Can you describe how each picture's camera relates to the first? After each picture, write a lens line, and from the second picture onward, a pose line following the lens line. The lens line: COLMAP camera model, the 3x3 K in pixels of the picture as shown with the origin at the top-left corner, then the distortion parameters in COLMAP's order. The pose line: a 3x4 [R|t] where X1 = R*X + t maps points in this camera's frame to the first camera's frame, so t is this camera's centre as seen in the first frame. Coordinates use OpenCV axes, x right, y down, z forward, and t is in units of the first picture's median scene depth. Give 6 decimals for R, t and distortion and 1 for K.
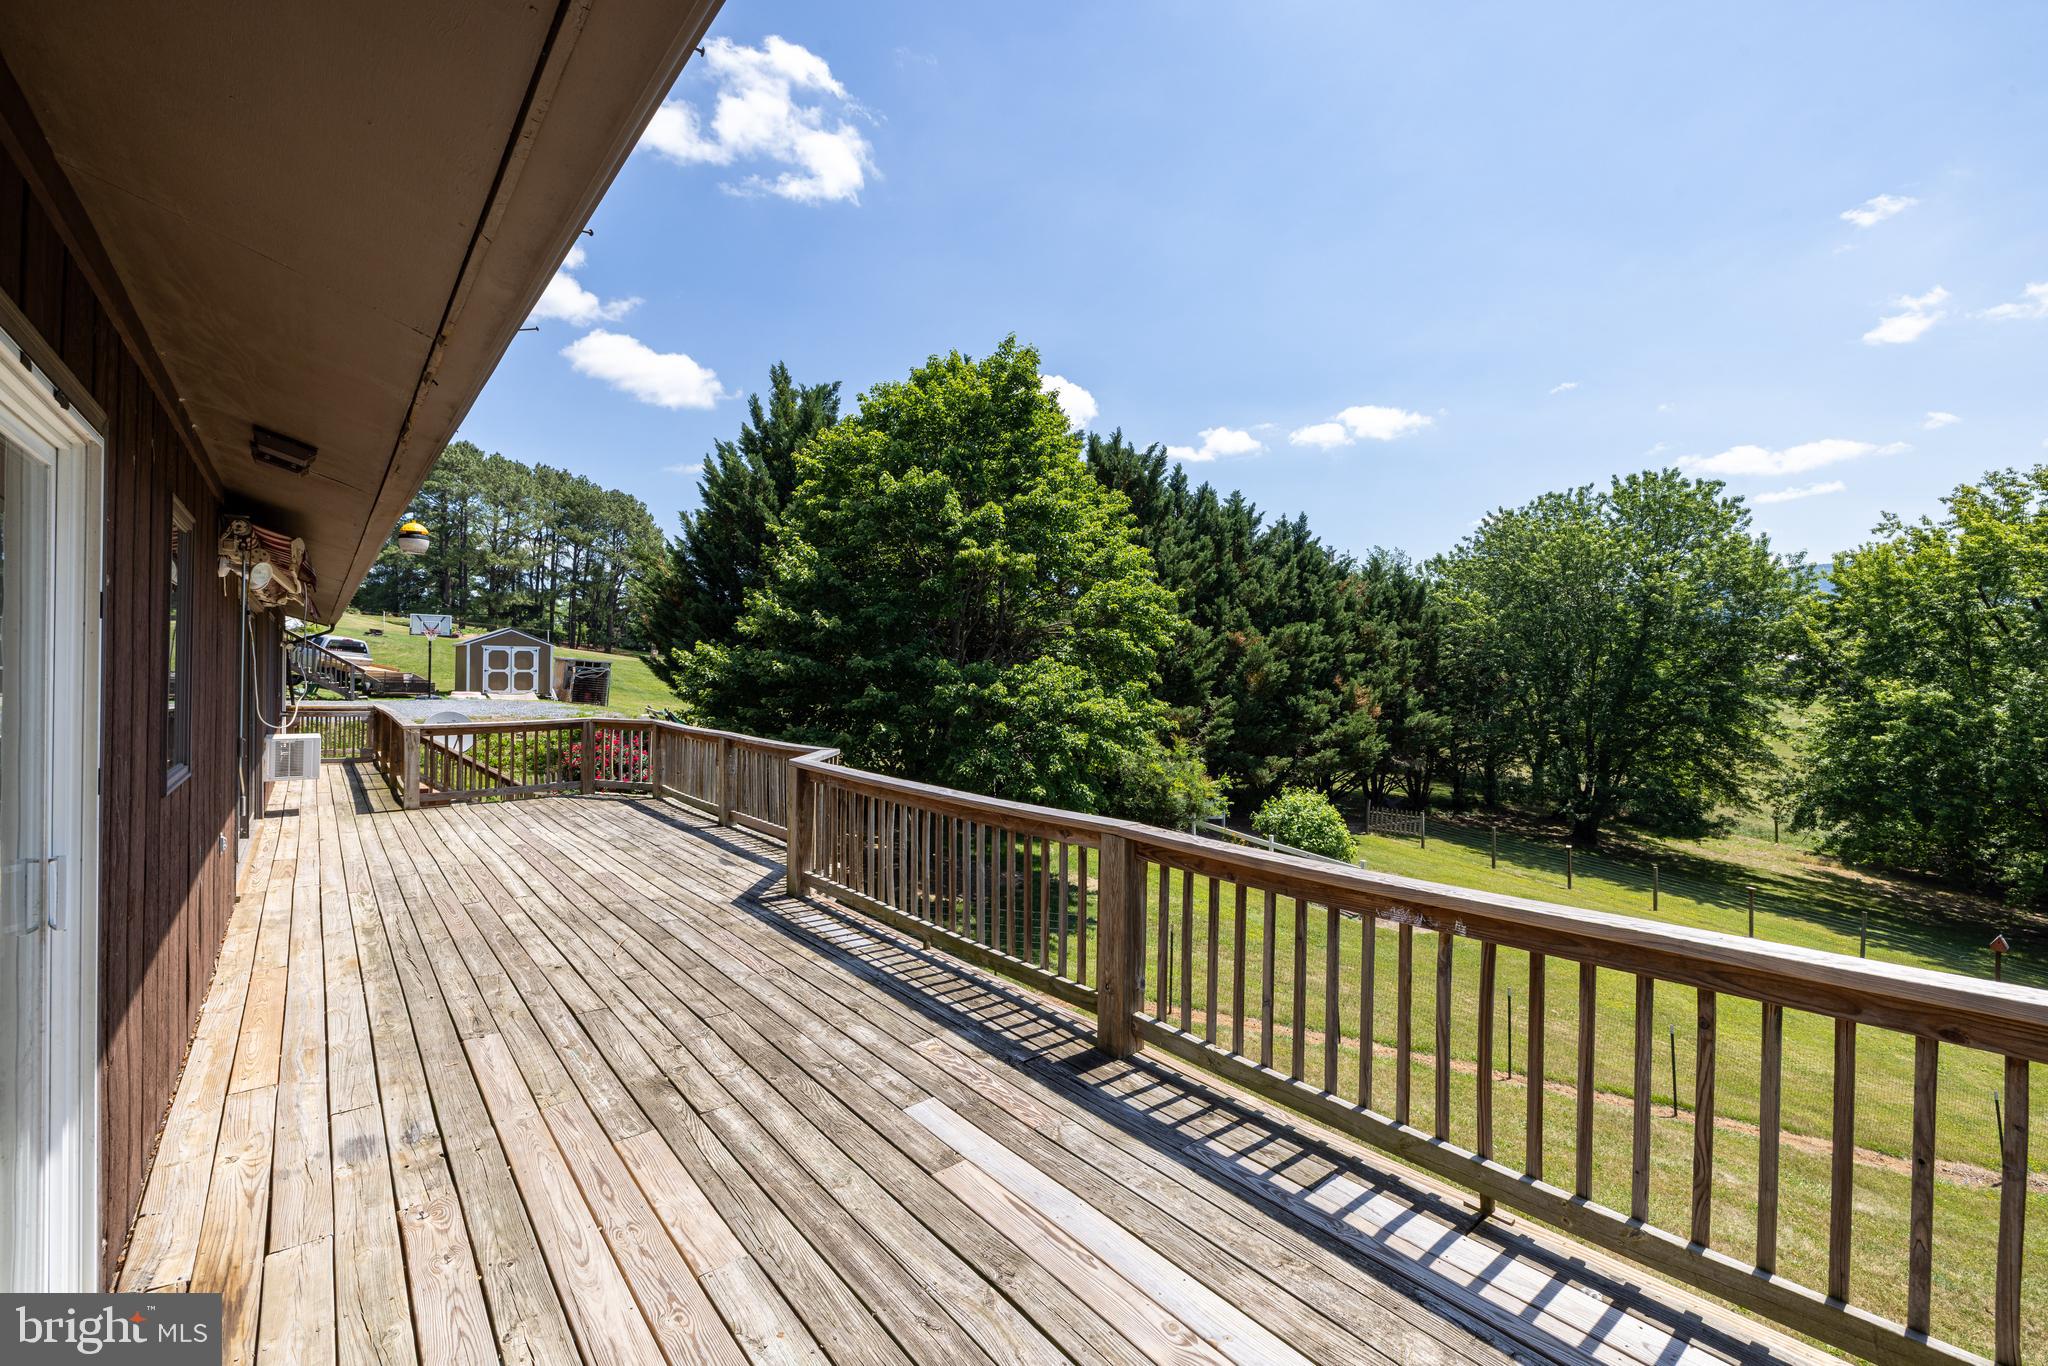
lens RADIAL K [[859.2, 0, 1021.8], [0, 859.2, 667.1], [0, 0, 1]] dist [0.000502, -0.000634]
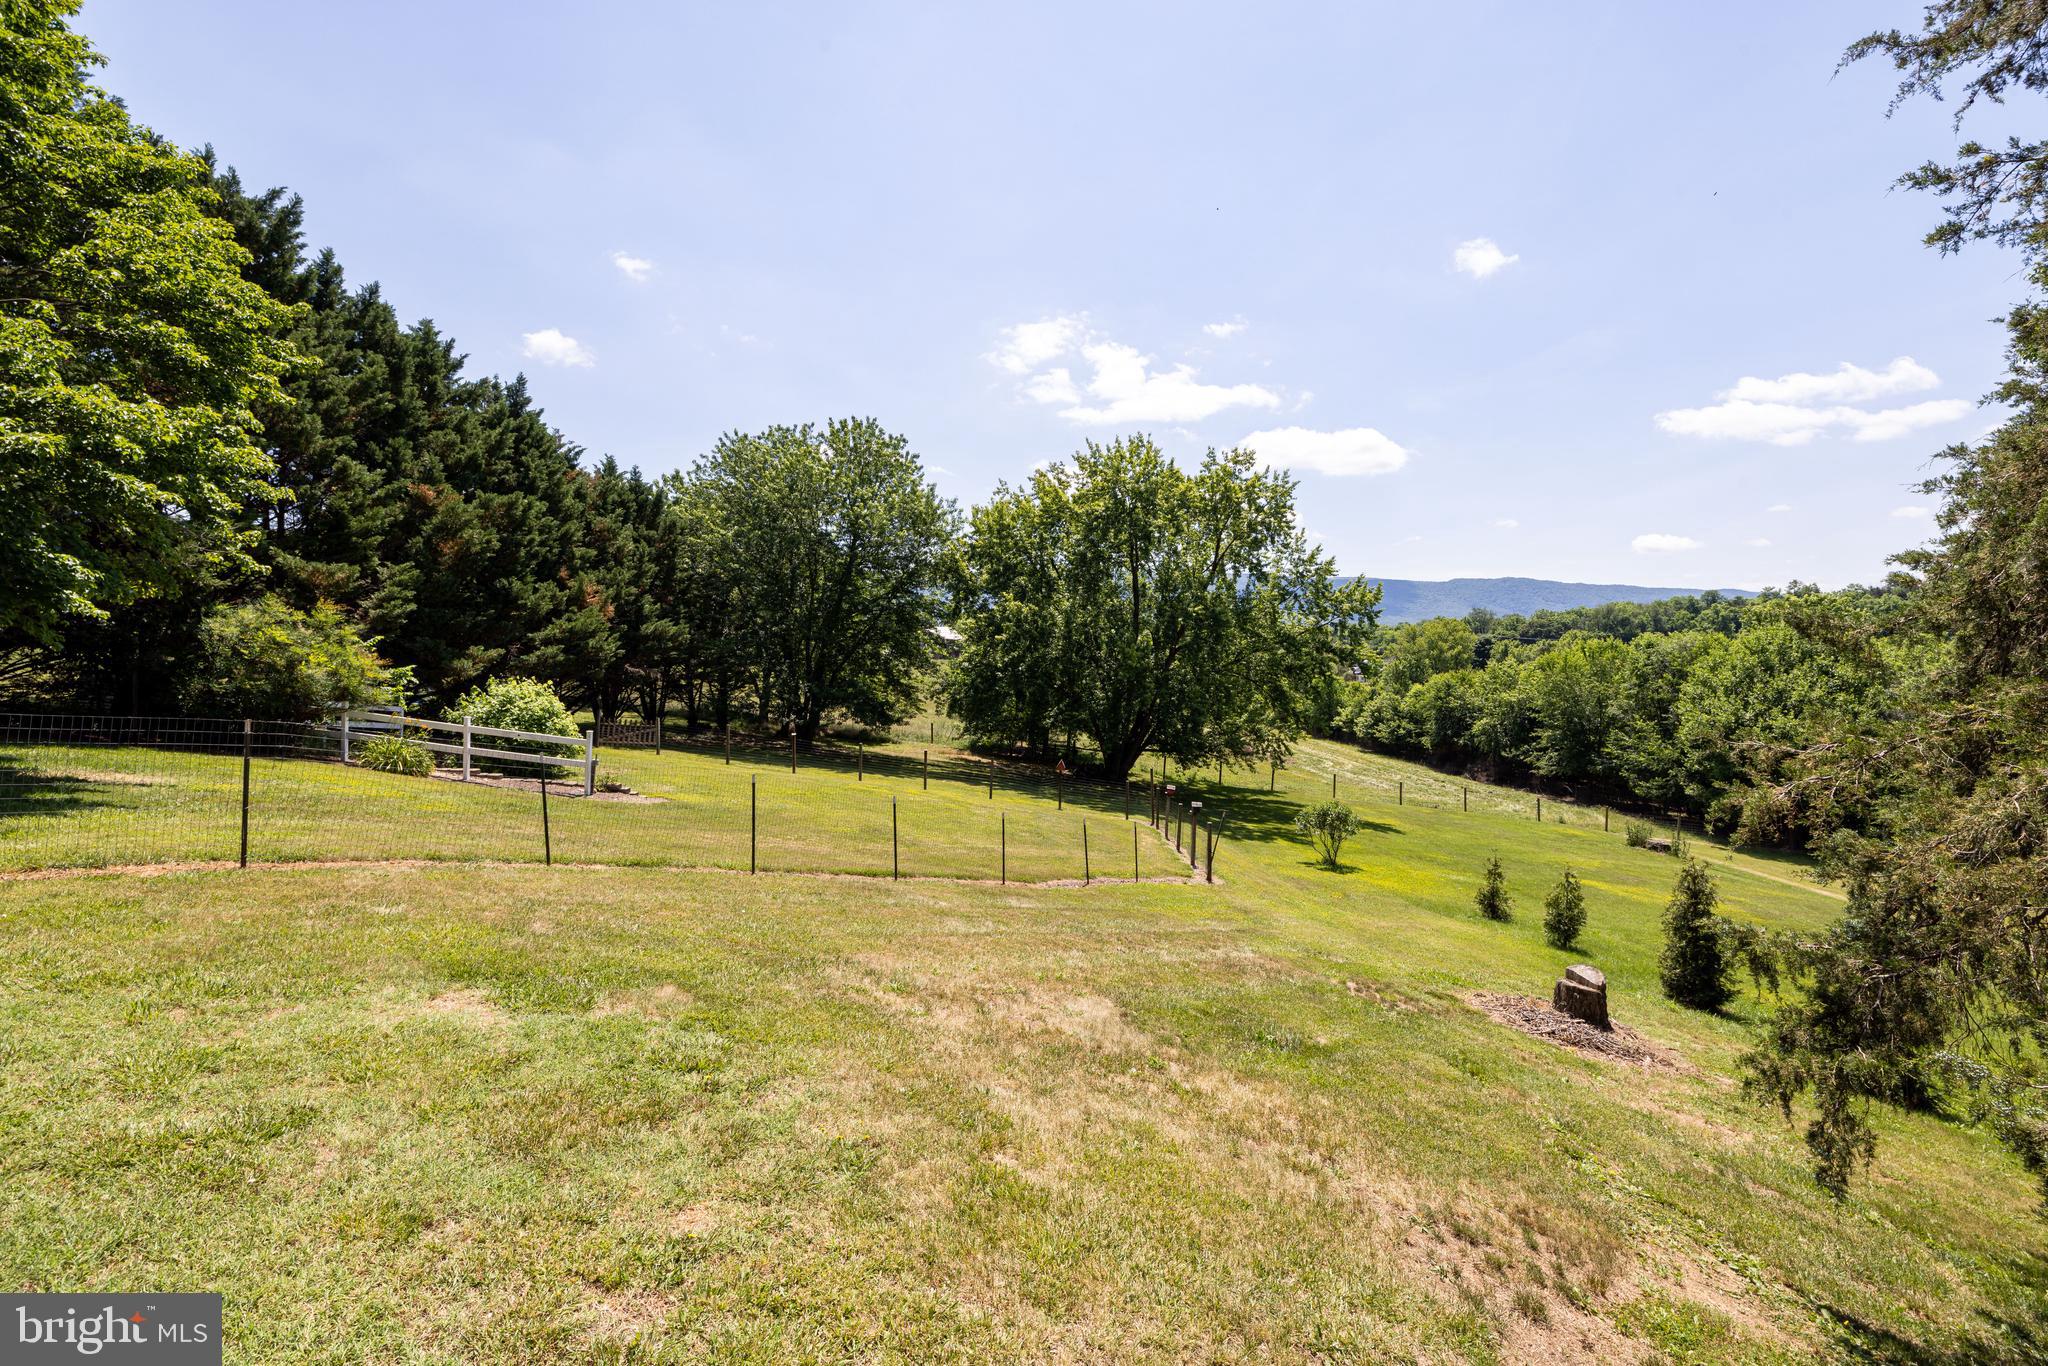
lens RADIAL K [[859.2, 0, 1032.6], [0, 859.2, 666.7], [0, 0, 1]] dist [0.000502, -0.000634]
pose [[0.661726, -0.005065, 0.749729, 0.031335], [-0.018781, 0.999551, 0.023330, 0.087627], [-0.749511, -0.029518, 0.661334, 0.070989]]
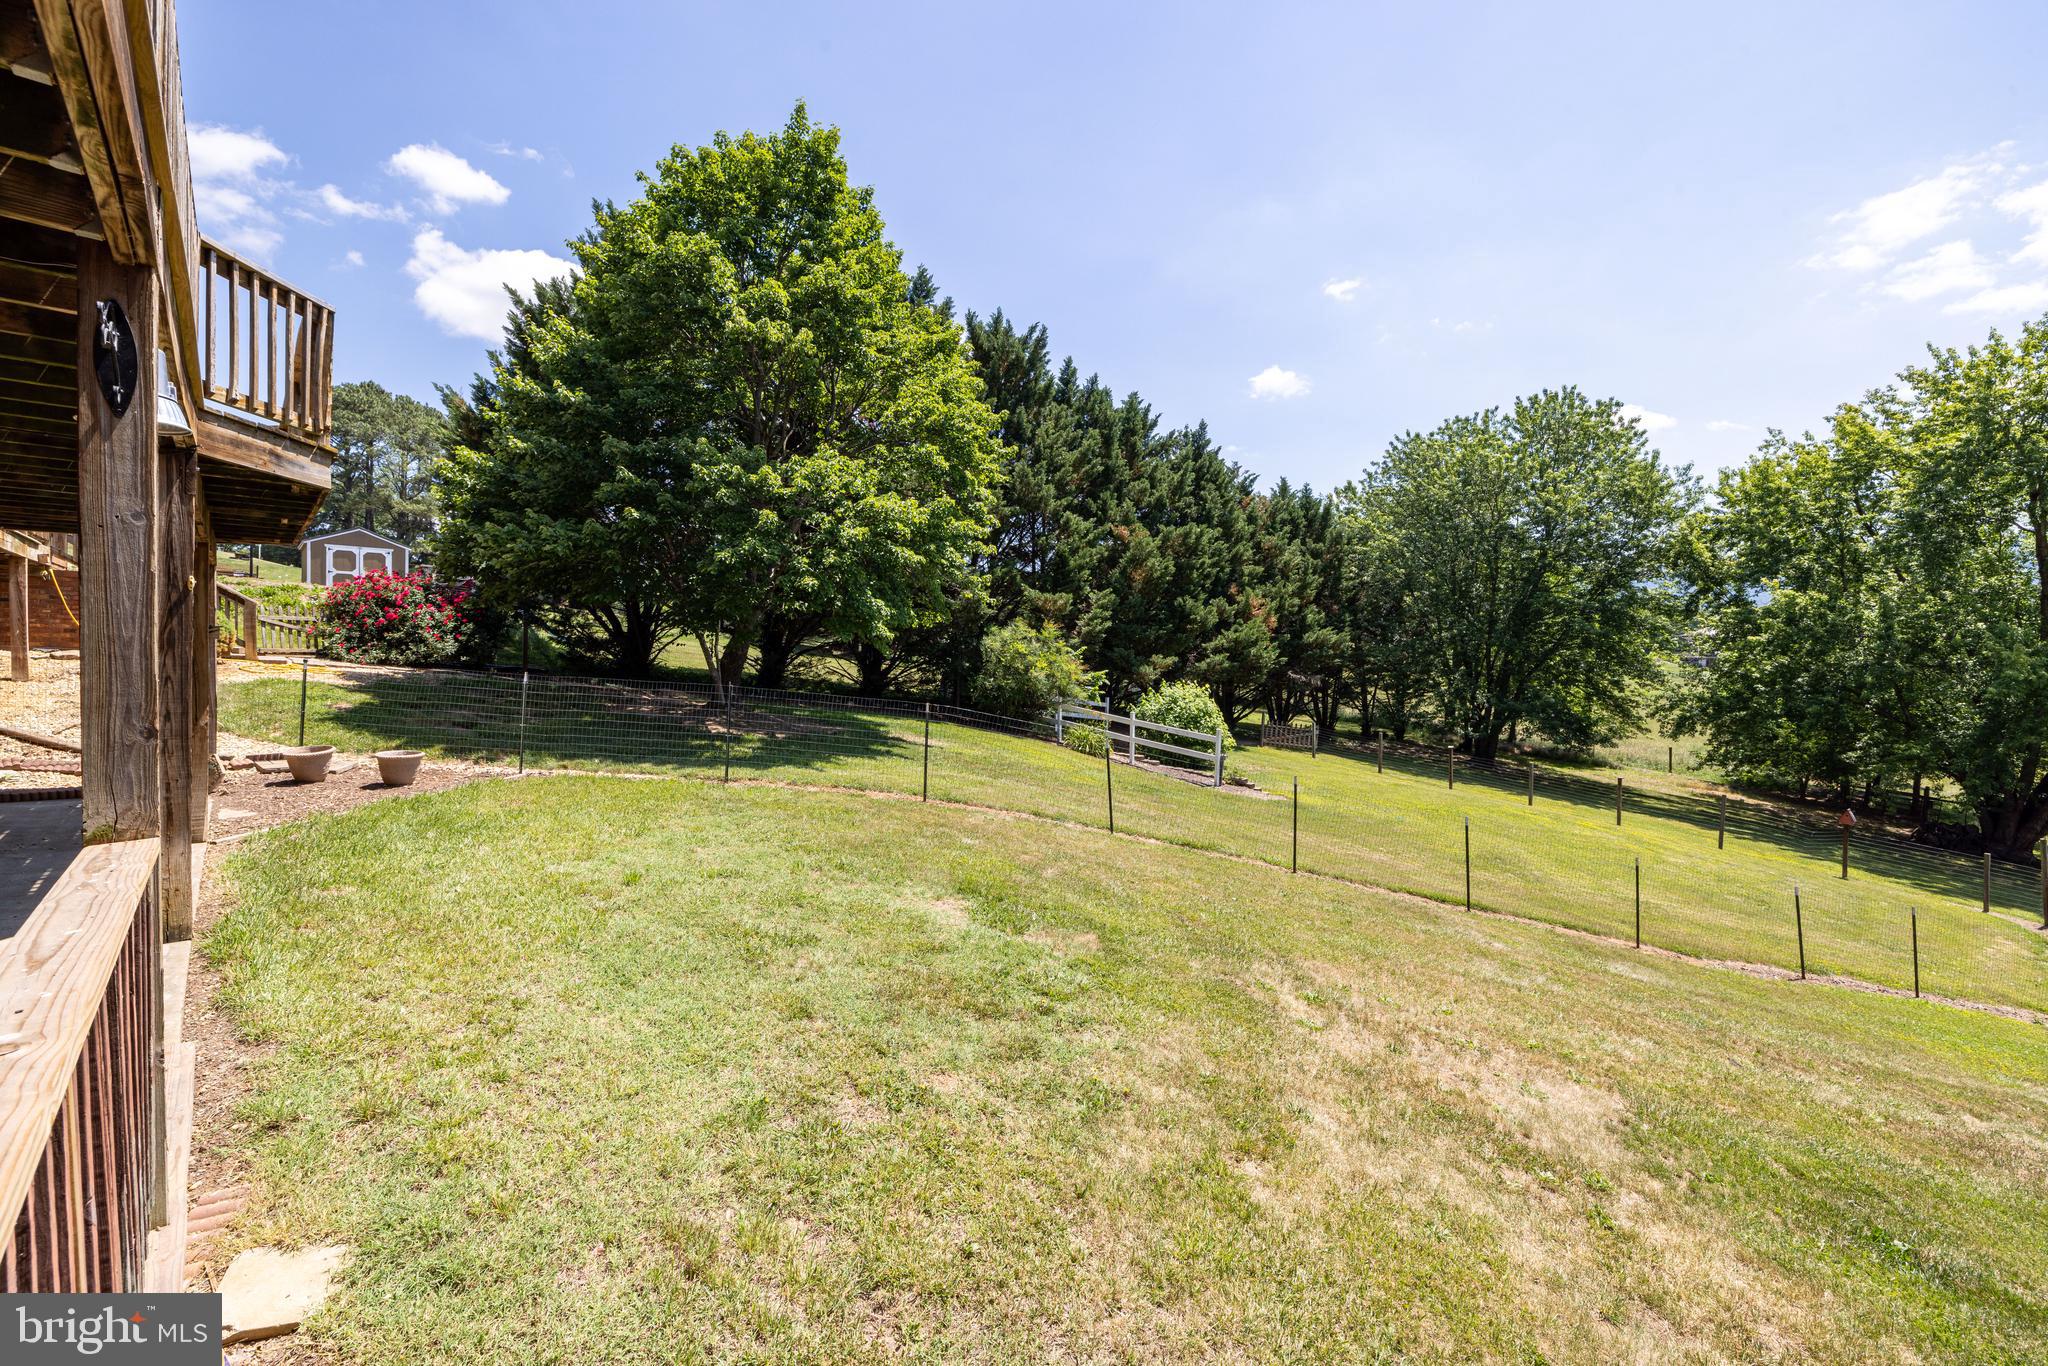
lens RADIAL K [[859.2, 0, 1020.8], [0, 859.2, 666.5], [0, 0, 1]] dist [0.000502, -0.000634]
pose [[0.998718, 0.004859, 0.050392, 0.083526], [-0.006068, 0.999697, 0.023861, 0.087910], [-0.050261, -0.024136, 0.998444, 0.034674]]
